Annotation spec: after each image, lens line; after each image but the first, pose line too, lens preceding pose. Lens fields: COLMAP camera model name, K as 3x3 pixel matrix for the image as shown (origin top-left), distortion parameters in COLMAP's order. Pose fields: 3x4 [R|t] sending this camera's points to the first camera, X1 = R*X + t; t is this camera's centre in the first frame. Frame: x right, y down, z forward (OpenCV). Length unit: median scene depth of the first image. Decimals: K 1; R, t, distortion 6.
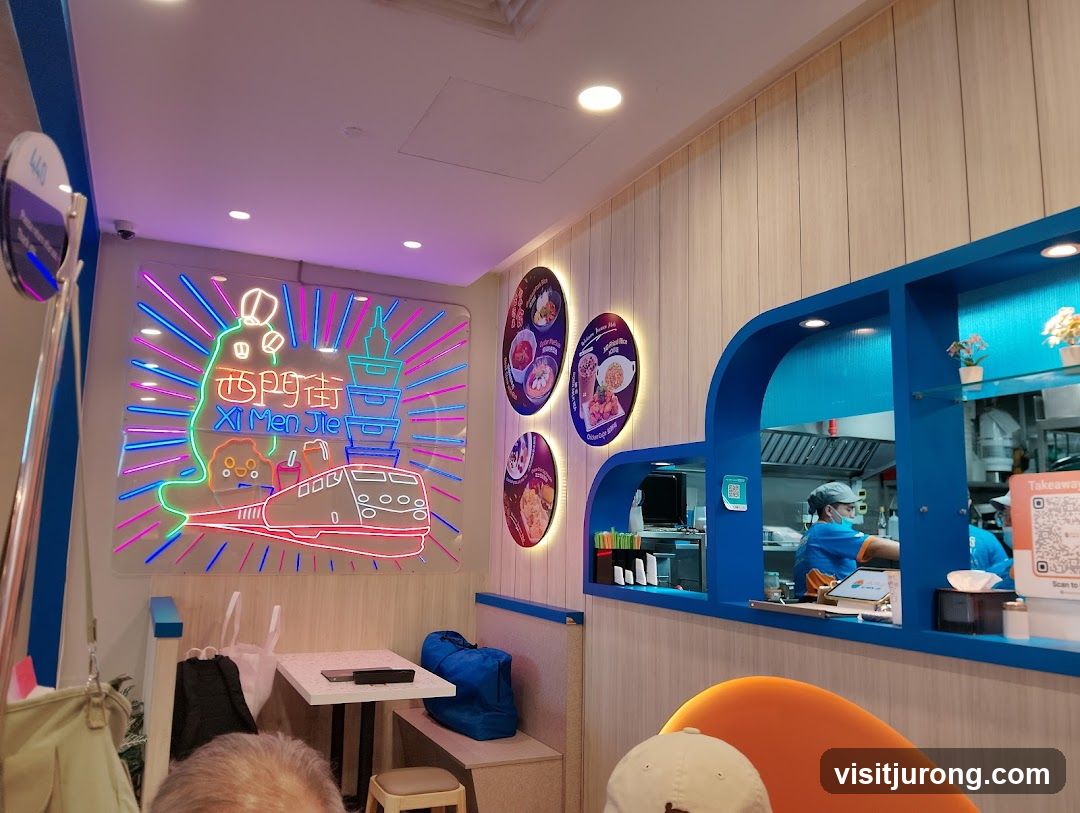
lens RADIAL K [[807.4, 0, 540.0], [0, 807.4, 406.5], [0, 0, 1]] dist [0.003114, -0.002470]
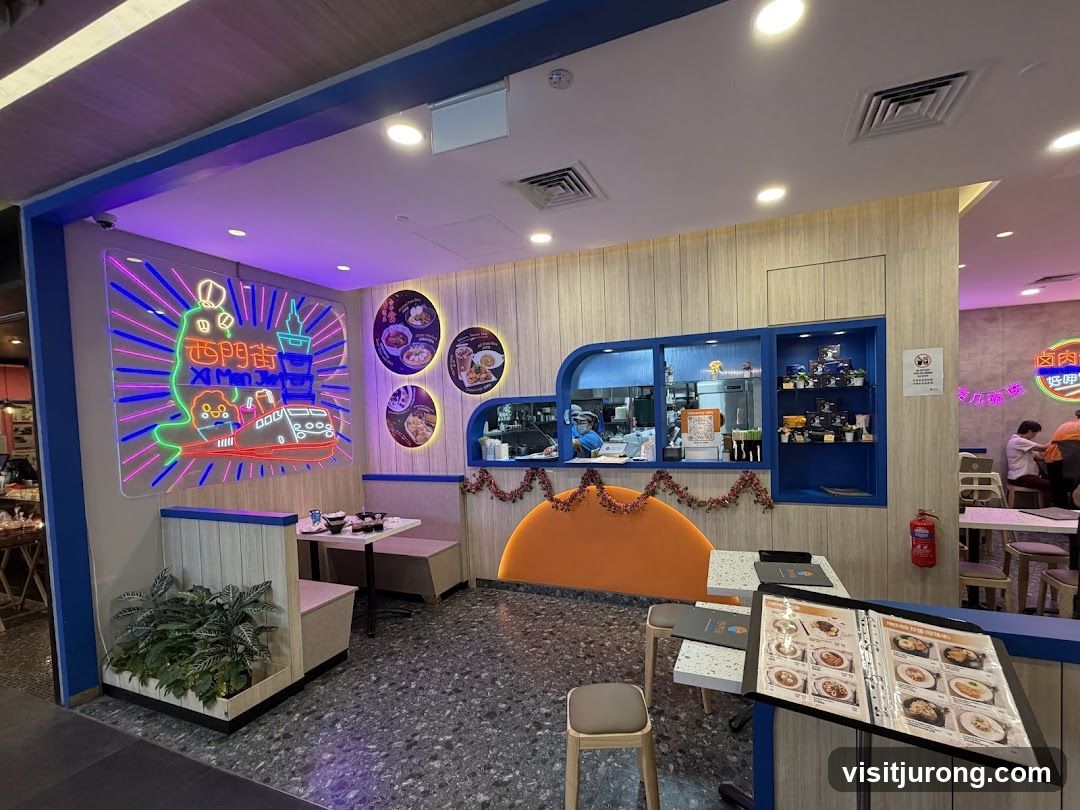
lens RADIAL K [[485.5, 0, 541.1], [0, 485.5, 436.6], [0, 0, 1]] dist [0.001332, -0.000059]
pose [[0.749447, -0.081670, 0.657007, -0.515757], [-0.044145, 0.983990, 0.172671, -0.054484], [-0.660591, -0.158411, 0.733843, -0.013665]]
